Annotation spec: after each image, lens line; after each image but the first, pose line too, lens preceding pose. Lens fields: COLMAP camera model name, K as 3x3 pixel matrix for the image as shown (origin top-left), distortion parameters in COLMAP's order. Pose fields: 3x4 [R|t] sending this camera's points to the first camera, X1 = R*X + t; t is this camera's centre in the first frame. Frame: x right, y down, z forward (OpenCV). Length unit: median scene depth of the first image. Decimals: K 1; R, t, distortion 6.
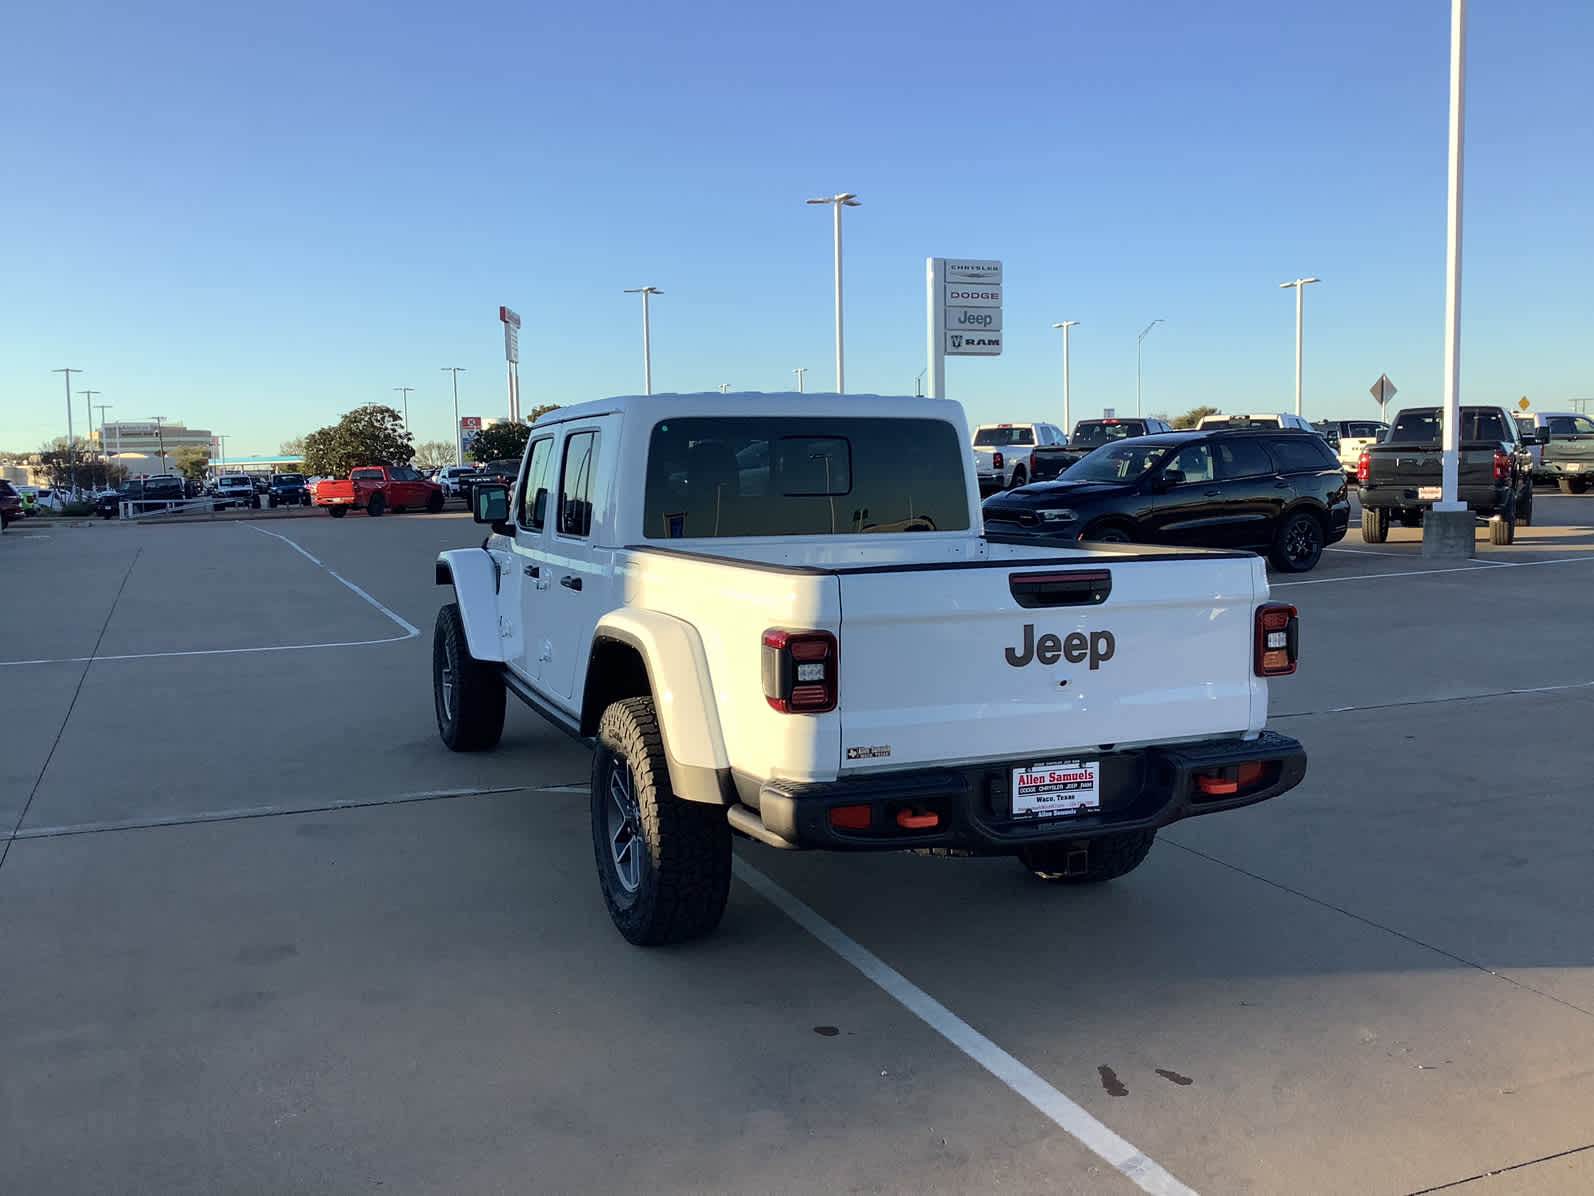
lens RADIAL K [[1417.2, 0, 801.8], [0, 1417.2, 644.6], [0, 0, 1]] dist [0.117183, -0.222758]
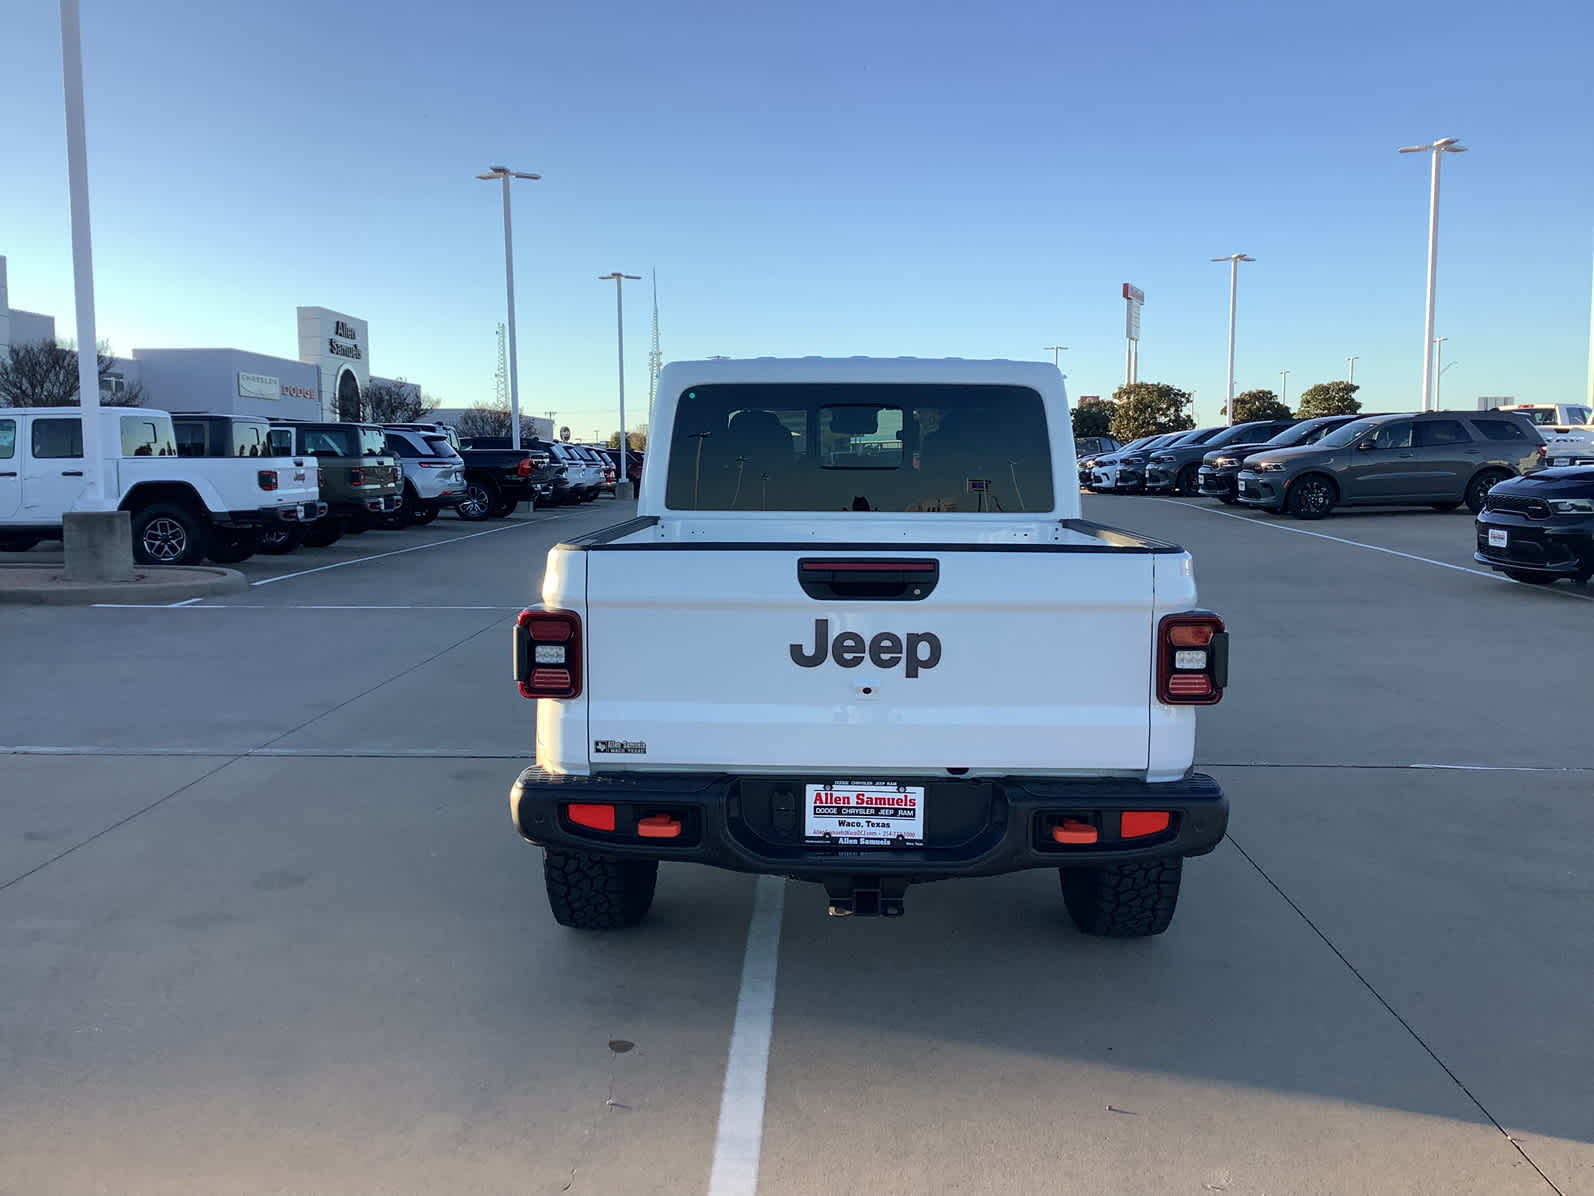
lens RADIAL K [[1417.2, 0, 801.8], [0, 1417.2, 644.6], [0, 0, 1]] dist [0.117183, -0.222758]
pose [[0.907530, 0.069858, -0.414137, 0.490085], [-0.063922, 0.997557, 0.028195, -0.021428], [0.415095, 0.000885, 0.909778, 0.207722]]
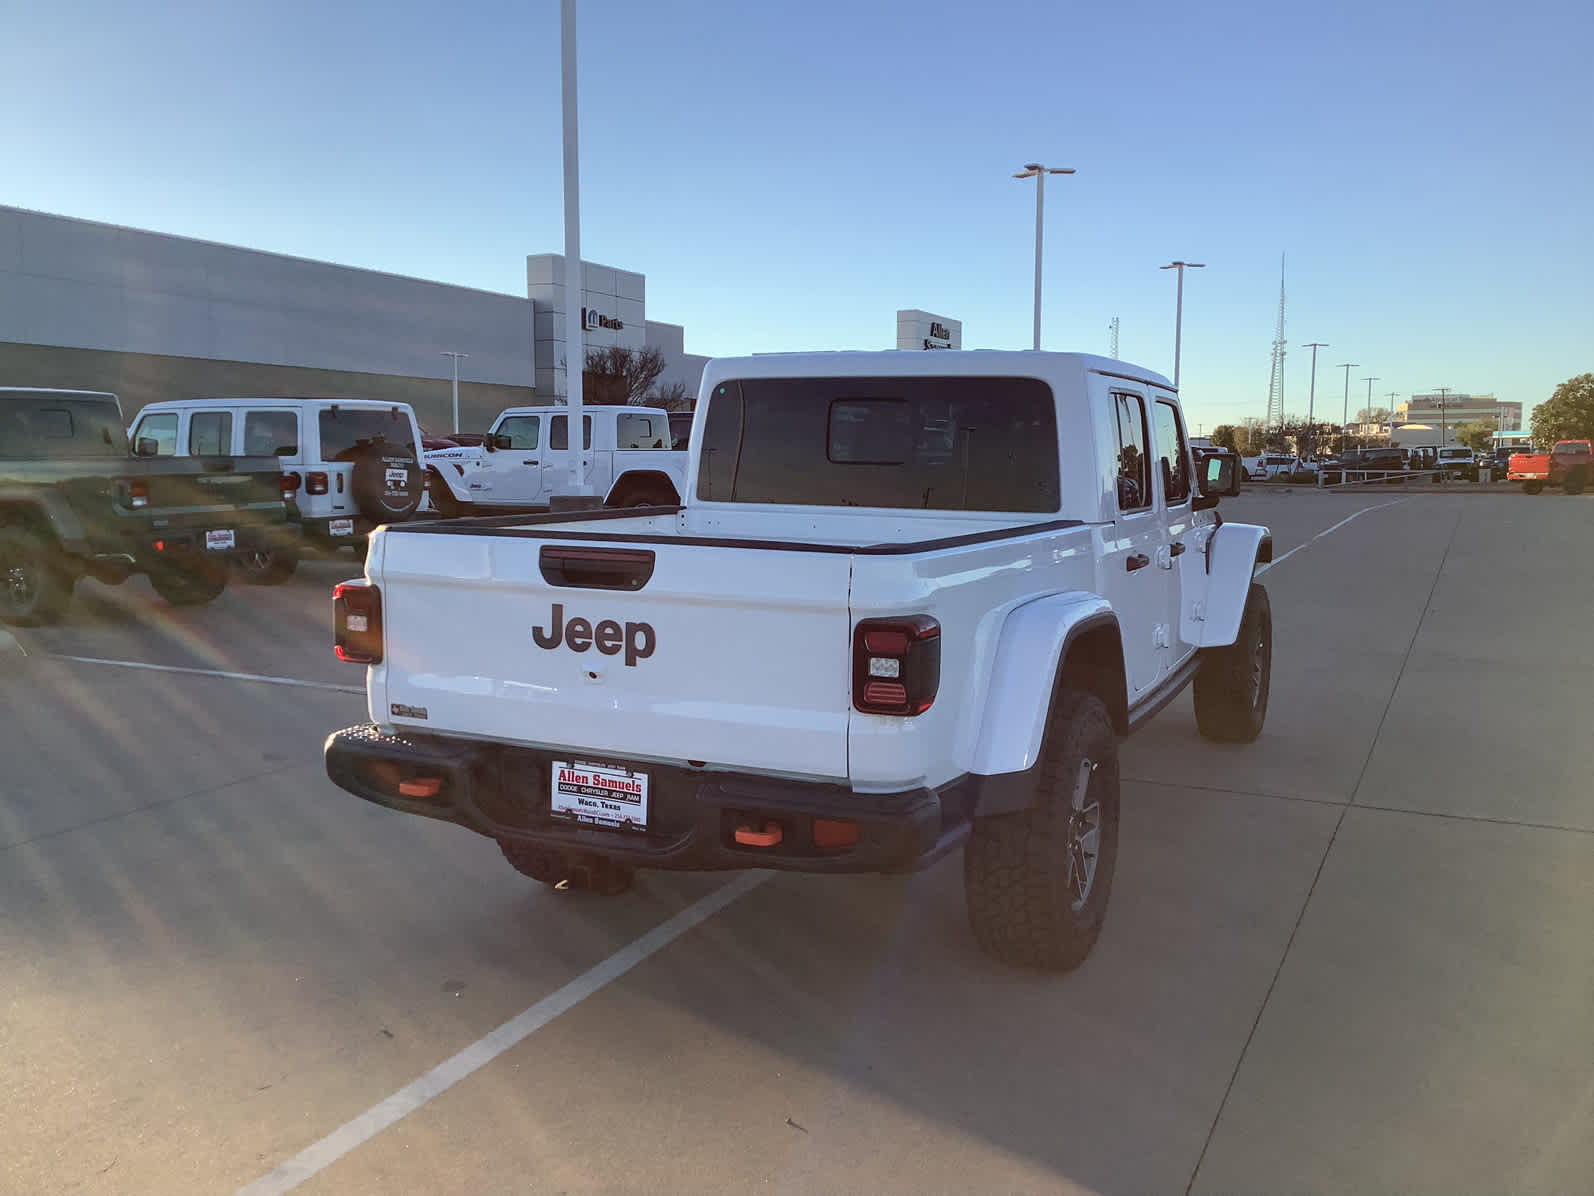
lens RADIAL K [[1417.2, 0, 801.8], [0, 1417.2, 644.6], [0, 0, 1]] dist [0.117183, -0.222758]
pose [[0.658392, 0.123364, -0.742497, 0.906413], [-0.108970, 0.991707, 0.068142, -0.064930], [0.744746, 0.036046, 0.666374, 0.500121]]
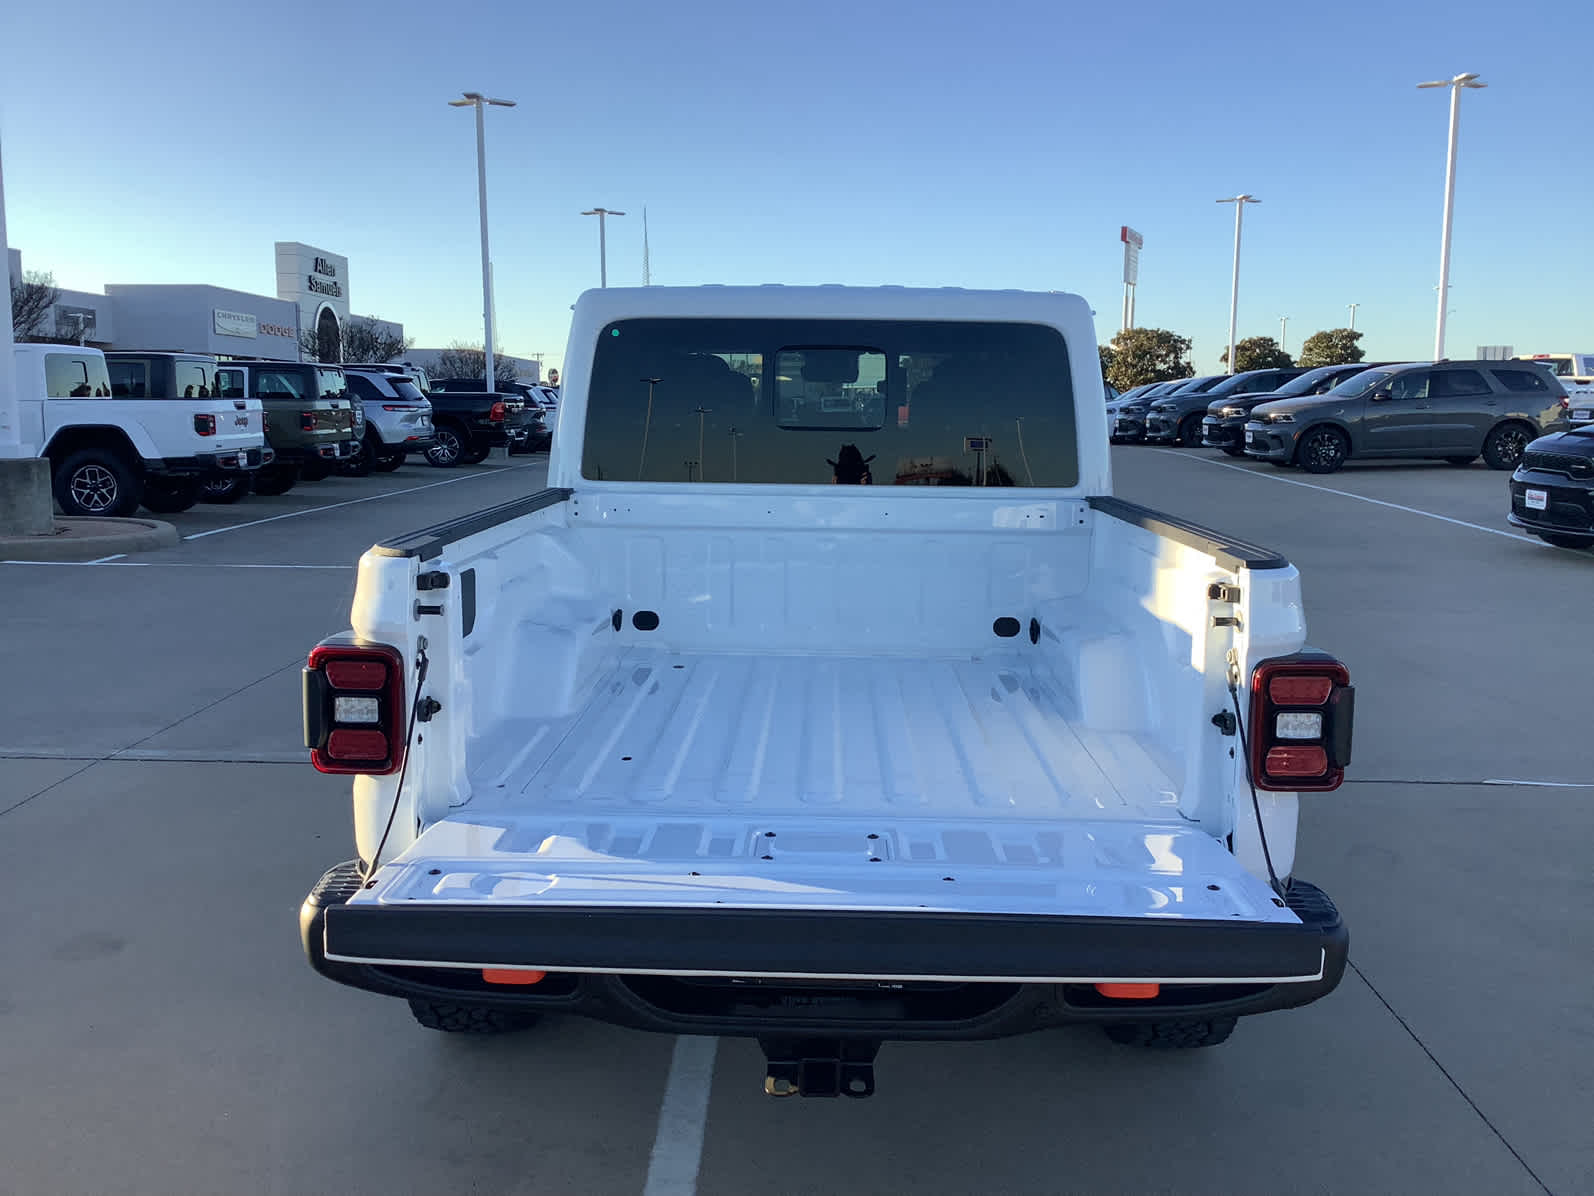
lens RADIAL K [[1421.9, 0, 801.3], [0, 1421.9, 632.3], [0, 0, 1]] dist [0.117851, -0.218052]
pose [[0.909481, 0.088634, -0.406187, 0.400624], [-0.071658, 0.995808, 0.056848, -0.058923], [0.409523, -0.022596, 0.912020, 0.459491]]
